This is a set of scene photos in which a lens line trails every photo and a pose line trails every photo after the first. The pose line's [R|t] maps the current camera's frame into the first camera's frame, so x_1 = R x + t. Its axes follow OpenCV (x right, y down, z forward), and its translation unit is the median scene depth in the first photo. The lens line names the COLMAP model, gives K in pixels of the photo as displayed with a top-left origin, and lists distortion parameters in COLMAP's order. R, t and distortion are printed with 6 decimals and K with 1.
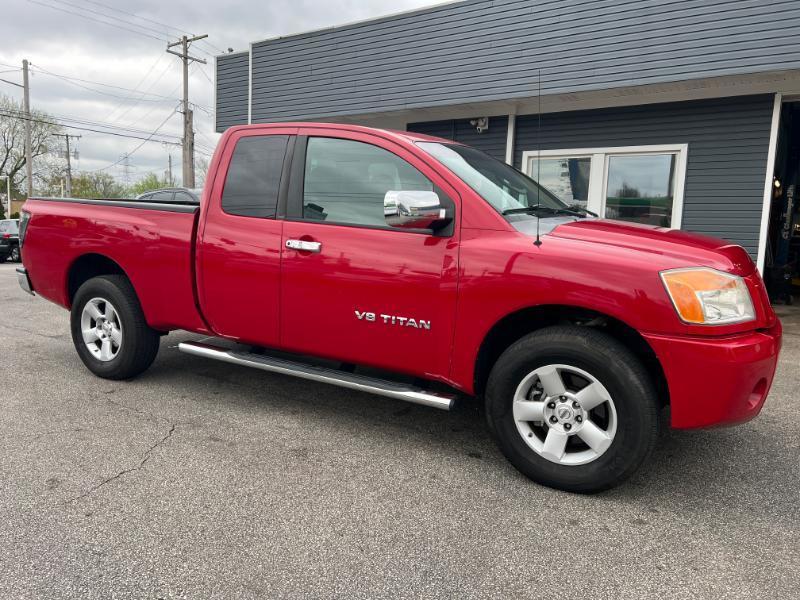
lens RADIAL K [[603.0, 0, 400.0], [0, 603.0, 300.0], [0, 0, 1]] dist [0.051950, -0.059698]
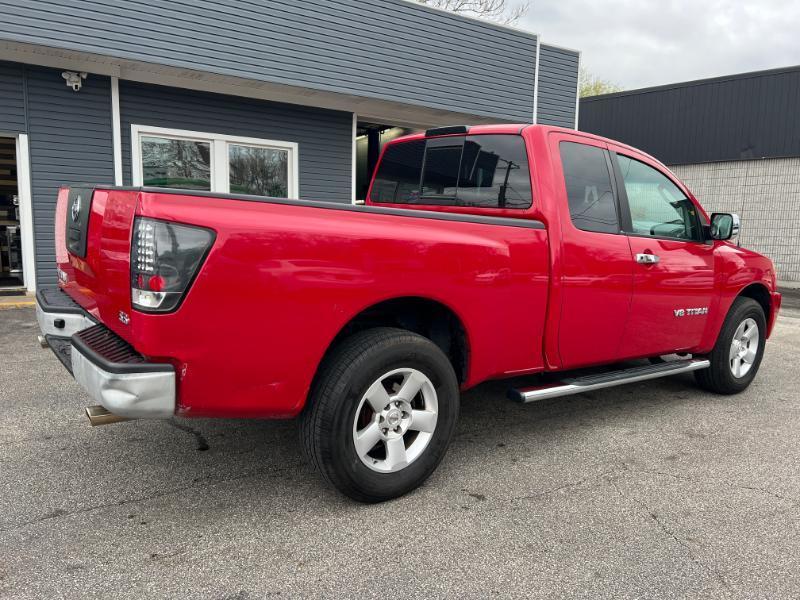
lens RADIAL K [[603.0, 0, 400.0], [0, 603.0, 300.0], [0, 0, 1]] dist [0.051950, -0.059698]
pose [[0.383437, -0.135017, 0.913645, -1.331114], [0.092773, 0.989884, 0.107348, -0.175176], [-0.918896, 0.043600, 0.392084, 0.983750]]
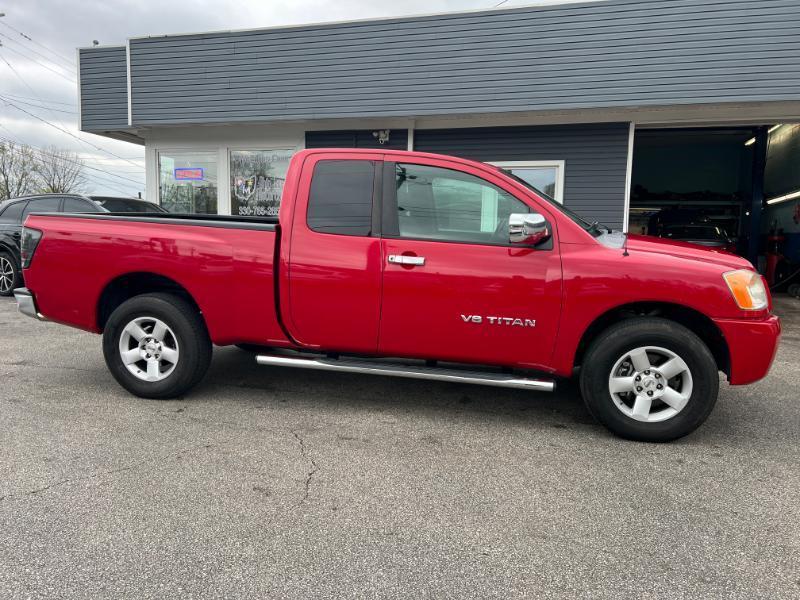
lens RADIAL K [[603.0, 0, 400.0], [0, 603.0, 300.0], [0, 0, 1]] dist [0.051950, -0.059698]
pose [[0.951255, -0.048994, 0.304488, -0.520168], [0.048628, 0.998778, 0.008788, -0.025662], [-0.304547, 0.006447, 0.952475, -0.074029]]
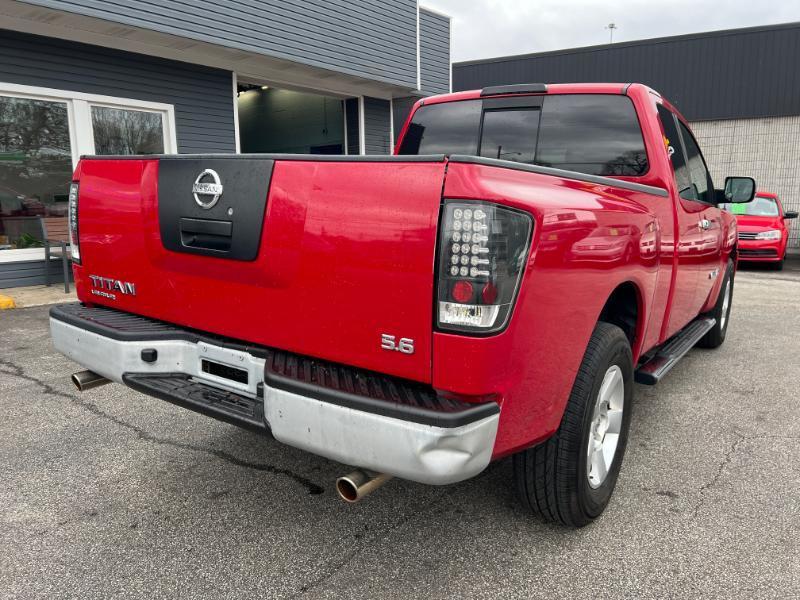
lens RADIAL K [[603.0, 0, 400.0], [0, 603.0, 300.0], [0, 0, 1]] dist [0.051950, -0.059698]
pose [[0.078024, -0.198438, 0.977003, -1.289882], [0.121898, 0.974536, 0.188202, -0.229386], [-0.989471, 0.104411, 0.100227, 1.444737]]
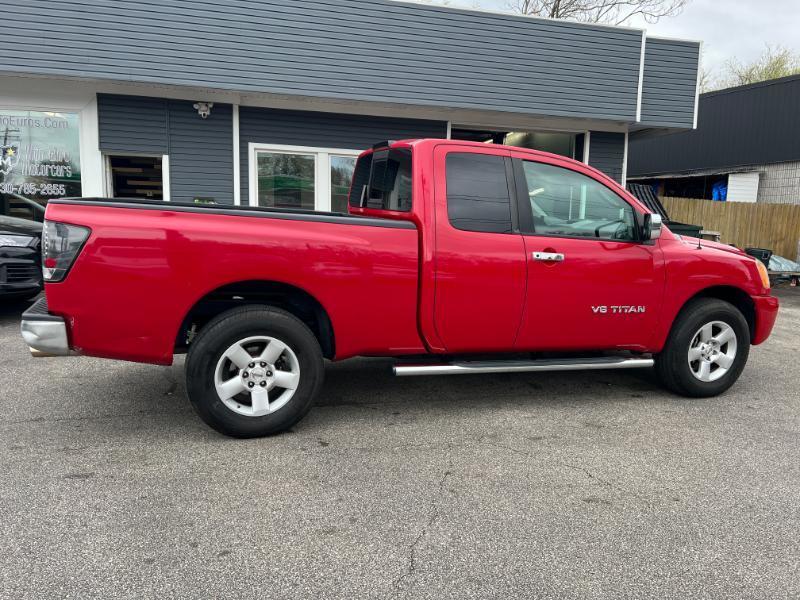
lens RADIAL K [[603.0, 0, 400.0], [0, 603.0, 300.0], [0, 0, 1]] dist [0.051950, -0.059698]
pose [[0.645897, -0.113364, 0.754961, -1.234748], [0.084671, 0.993450, 0.076736, -0.121455], [-0.758715, 0.014360, 0.651265, 0.458959]]
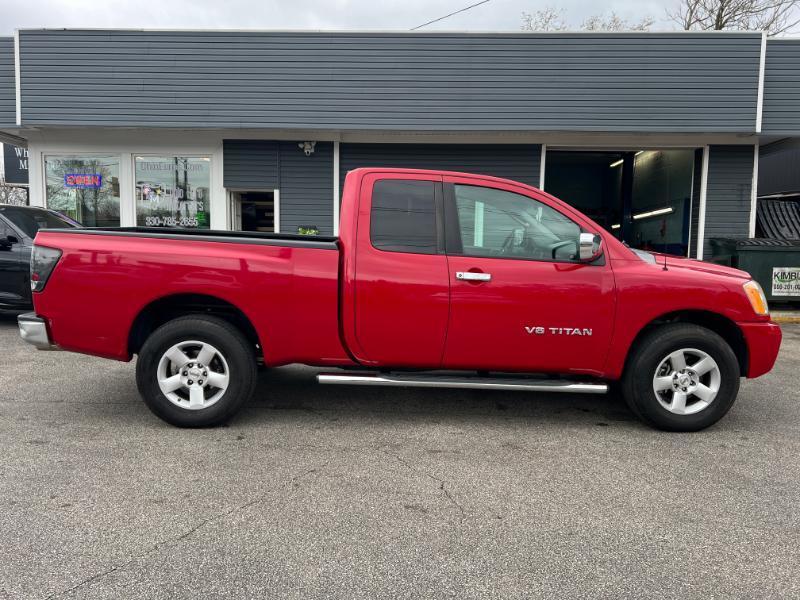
lens RADIAL K [[603.0, 0, 400.0], [0, 603.0, 300.0], [0, 0, 1]] dist [0.051950, -0.059698]
pose [[0.845289, -0.067746, 0.529998, -0.917128], [0.073540, 0.997240, 0.010181, -0.066852], [-0.529225, 0.030371, 0.847938, 0.069243]]
